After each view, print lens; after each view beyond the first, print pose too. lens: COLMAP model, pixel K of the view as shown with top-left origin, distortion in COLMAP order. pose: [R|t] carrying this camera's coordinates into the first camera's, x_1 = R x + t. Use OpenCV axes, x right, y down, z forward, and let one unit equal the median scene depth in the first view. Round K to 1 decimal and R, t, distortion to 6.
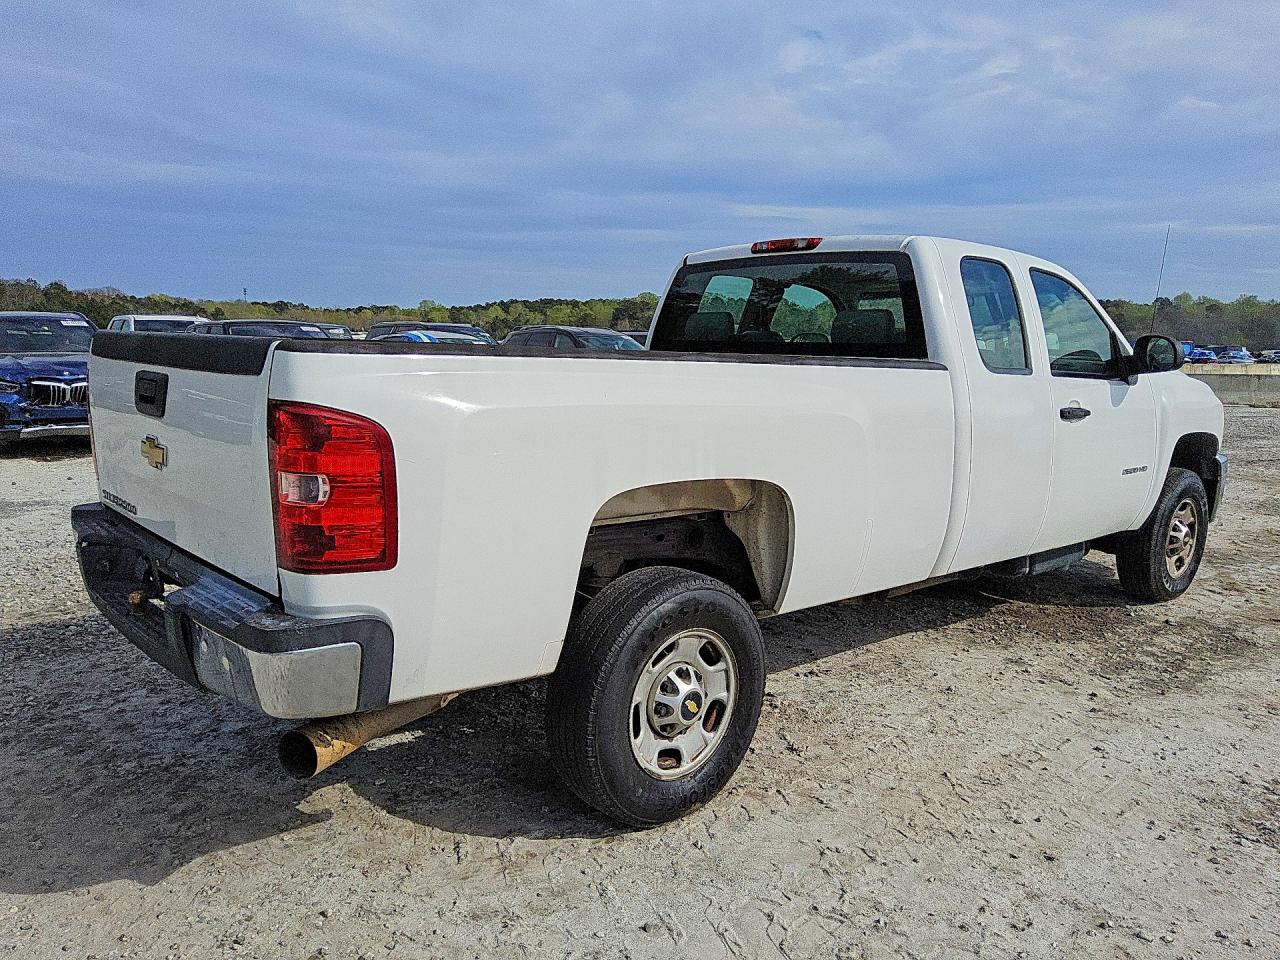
lens RADIAL K [[1017.3, 0, 638.8], [0, 1017.3, 474.6], [0, 0, 1]] dist [0.016015, -0.039306]
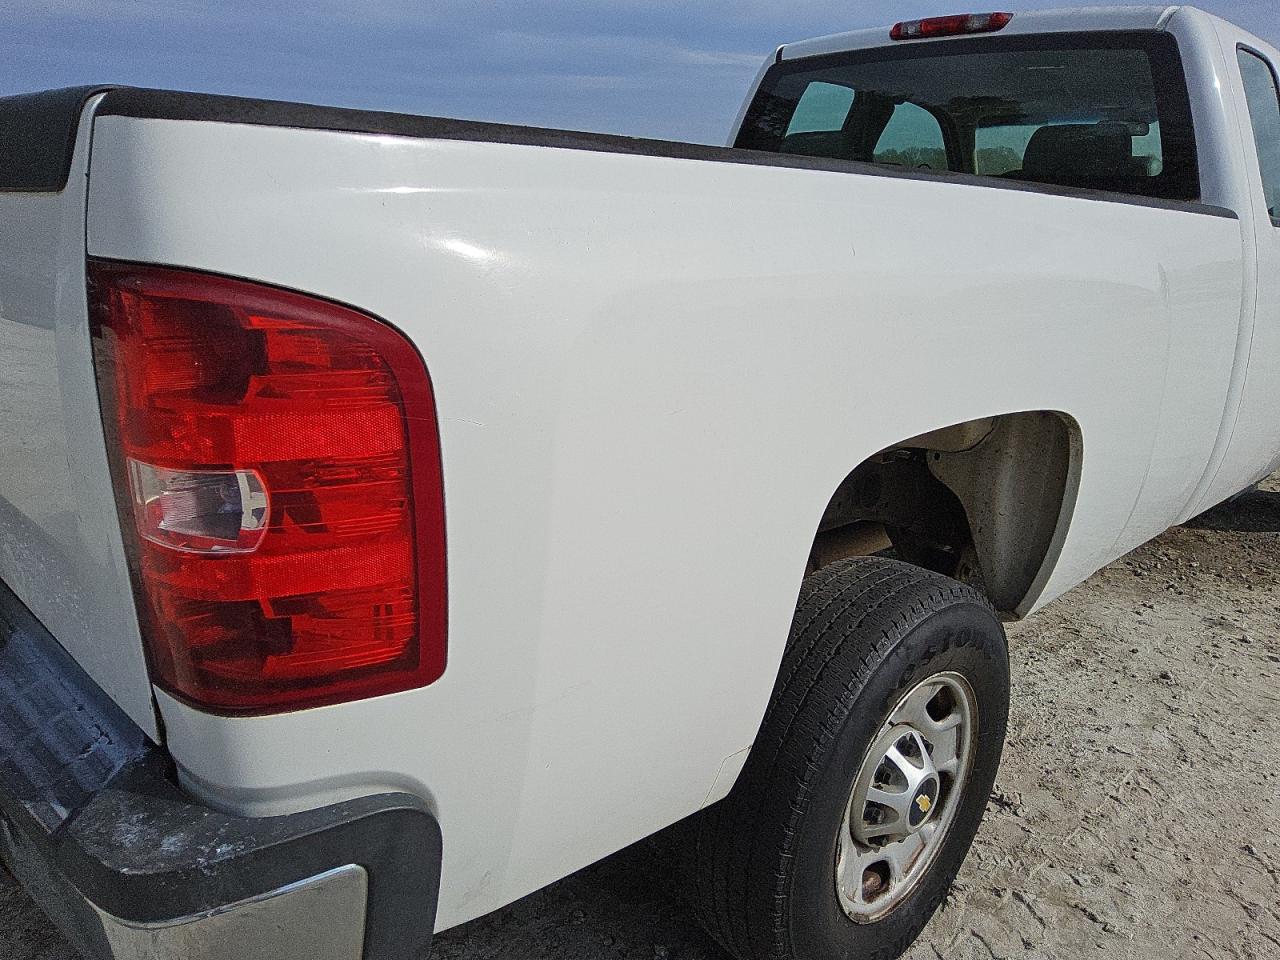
lens RADIAL K [[1017.3, 0, 648.5], [0, 1017.3, 492.1], [0, 0, 1]] dist [0.016015, -0.039306]
pose [[0.998405, -0.005248, 0.056209, -0.134799], [-0.003348, 0.988413, 0.151755, -0.035505], [-0.056354, -0.151701, 0.986819, 0.452674]]
